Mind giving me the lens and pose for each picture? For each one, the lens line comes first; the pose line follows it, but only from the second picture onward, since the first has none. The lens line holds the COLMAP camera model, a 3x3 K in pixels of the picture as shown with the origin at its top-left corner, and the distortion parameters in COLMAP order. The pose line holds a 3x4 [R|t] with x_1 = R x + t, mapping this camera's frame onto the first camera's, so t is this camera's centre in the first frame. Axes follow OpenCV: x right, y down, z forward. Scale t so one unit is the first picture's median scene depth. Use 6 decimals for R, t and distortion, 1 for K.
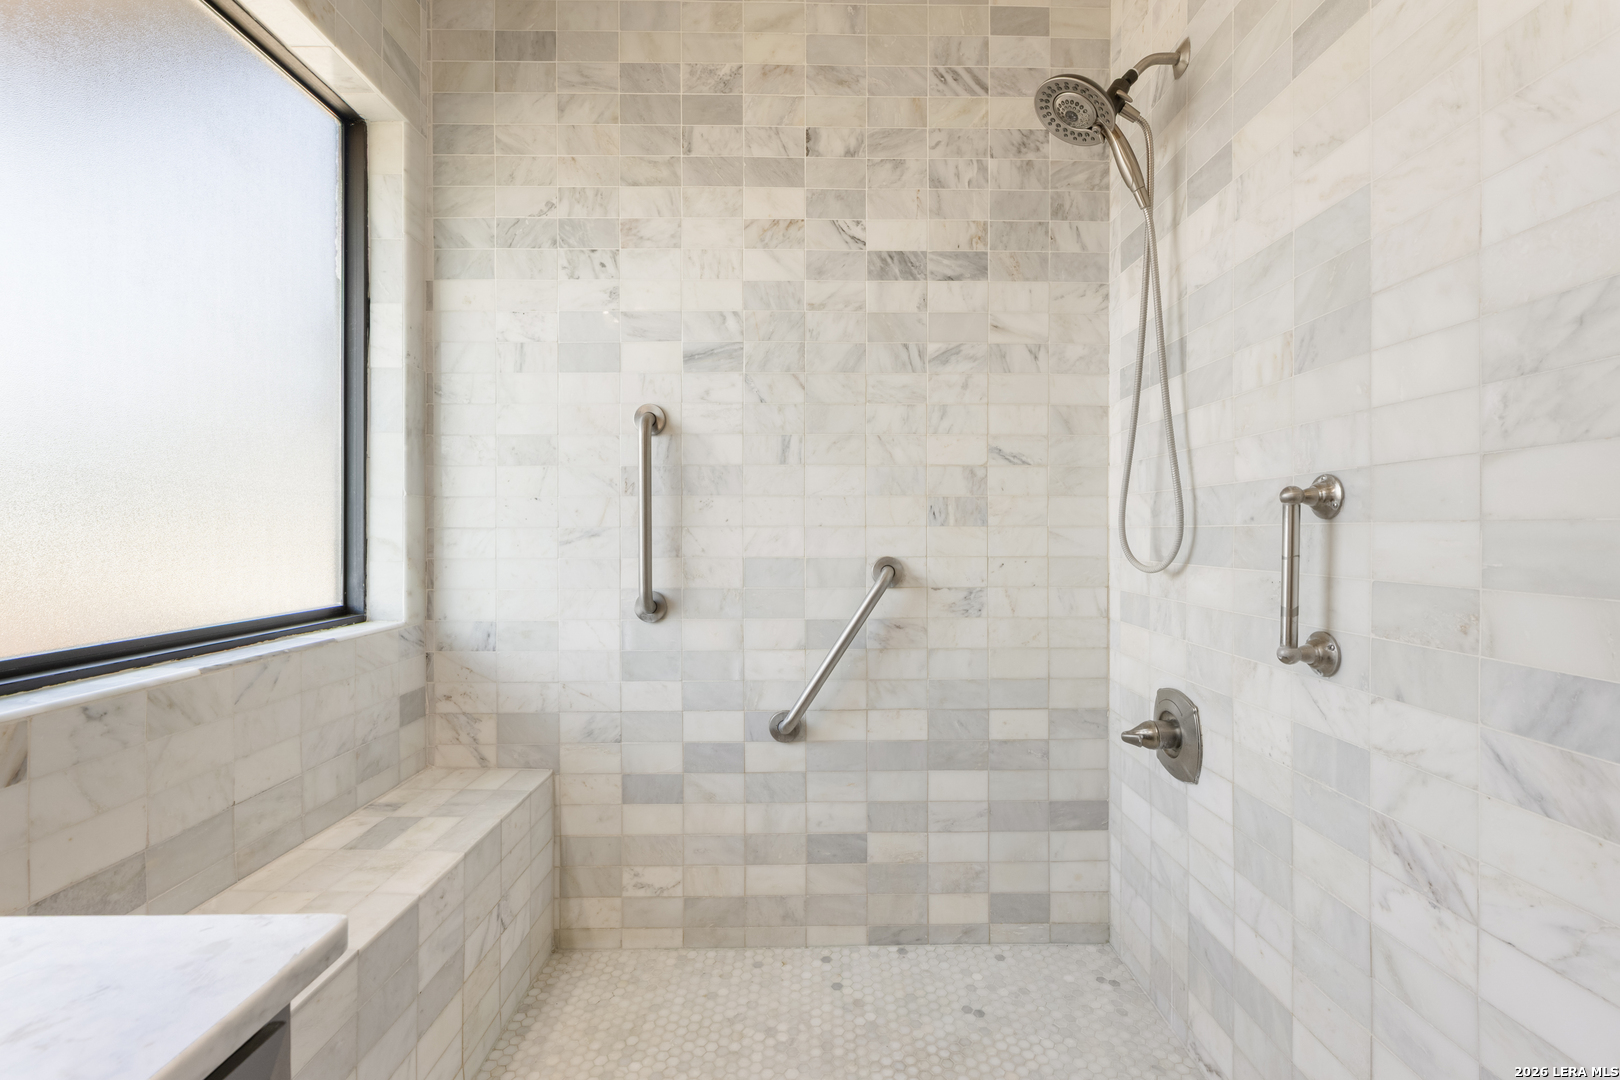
lens RADIAL K [[695.9, 0, 816.5], [0, 695.9, 536.1], [0, 0, 1]] dist [-0.000273, -0.000703]
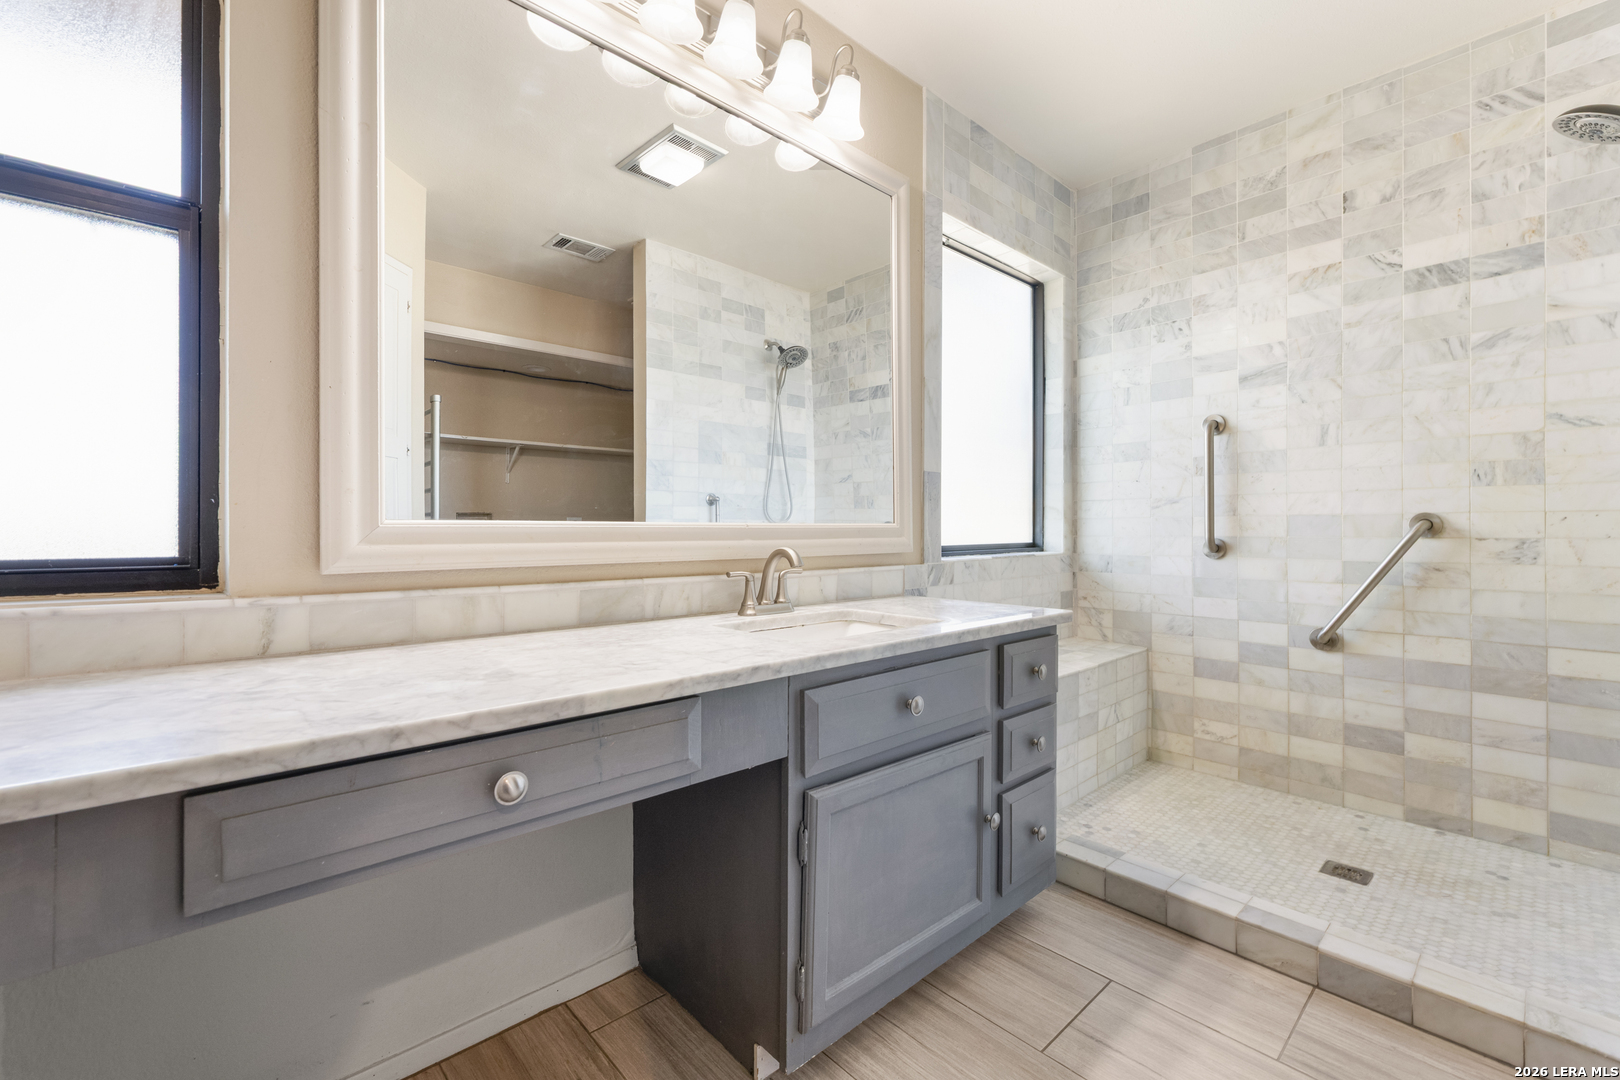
lens RADIAL K [[695.9, 0, 815.1], [0, 695.9, 534.7], [0, 0, 1]] dist [-0.000273, -0.000703]
pose [[0.682148, 0.000435, -0.731214, 0.272098], [-0.000690, 1.000000, -0.000048, 0.071266], [0.731214, 0.000538, 0.682148, -0.656849]]
